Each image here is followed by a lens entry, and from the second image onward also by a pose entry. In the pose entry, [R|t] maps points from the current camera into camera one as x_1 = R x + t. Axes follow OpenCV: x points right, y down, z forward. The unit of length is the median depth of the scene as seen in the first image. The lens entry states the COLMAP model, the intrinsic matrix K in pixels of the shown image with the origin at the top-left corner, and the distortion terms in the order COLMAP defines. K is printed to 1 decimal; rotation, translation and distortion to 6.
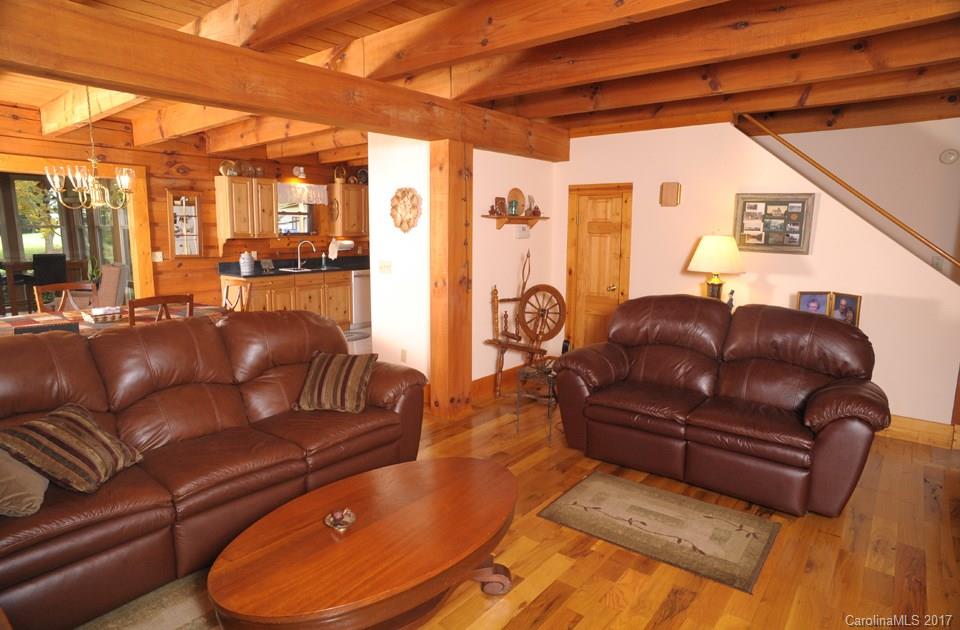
lens RADIAL K [[546.7, 0, 484.3], [0, 546.7, 313.9], [0, 0, 1]] dist [-0.094930, 0.063679]
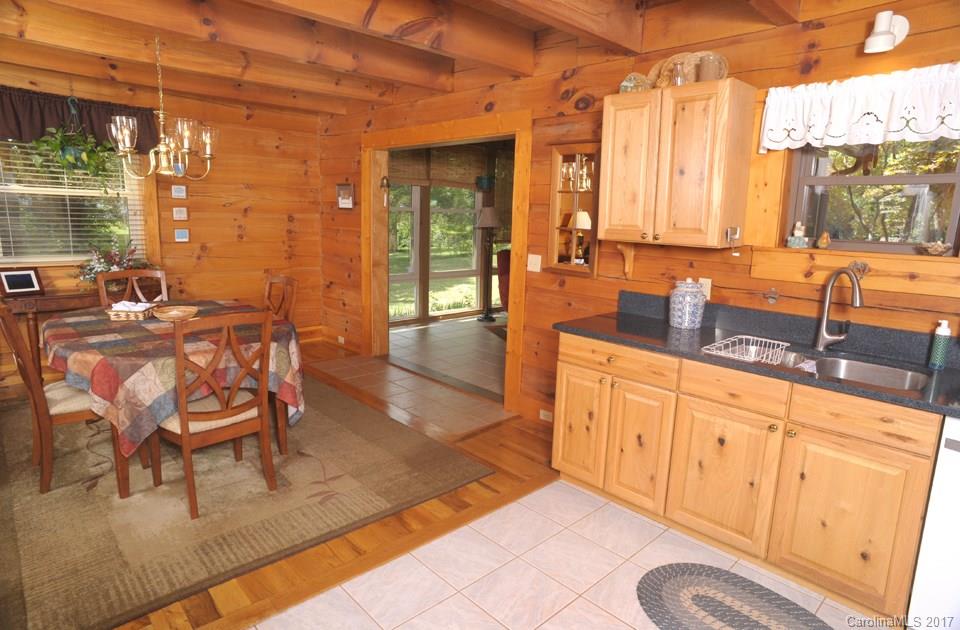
lens RADIAL K [[546.7, 0, 484.3], [0, 546.7, 313.9], [0, 0, 1]] dist [-0.094930, 0.063679]
pose [[-0.124027, 0.163981, -0.978635, -0.006104], [-0.184826, 0.965173, 0.185149, -0.086813], [0.974914, 0.203841, -0.089400, 0.567153]]
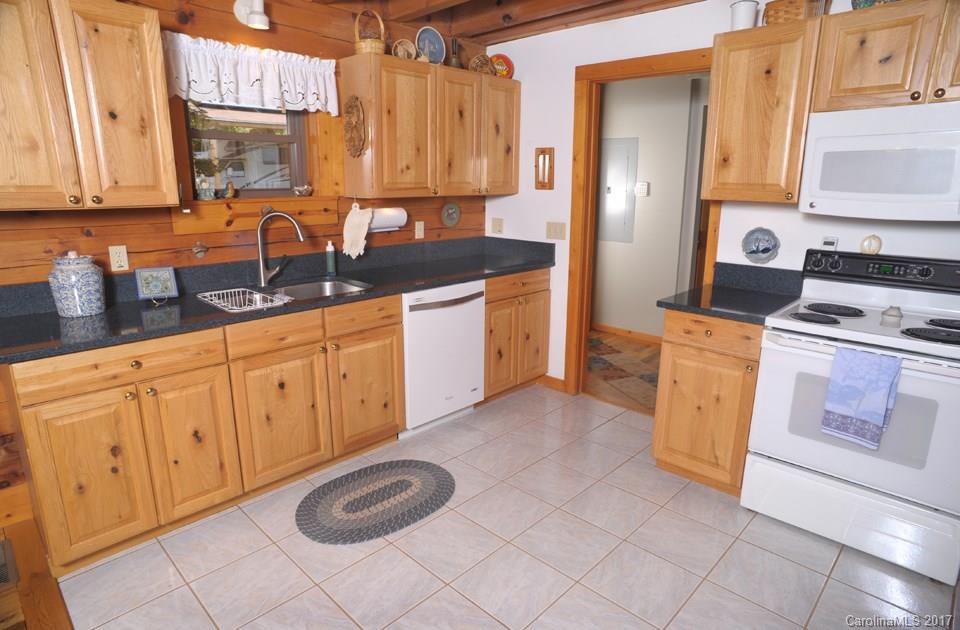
lens RADIAL K [[546.7, 0, 484.3], [0, 546.7, 313.9], [0, 0, 1]] dist [-0.094930, 0.063679]
pose [[0.997225, 0.013390, -0.073233, -0.111390], [-0.007488, 0.996743, 0.080291, -0.065871], [0.074070, -0.079520, 0.994078, 0.439823]]
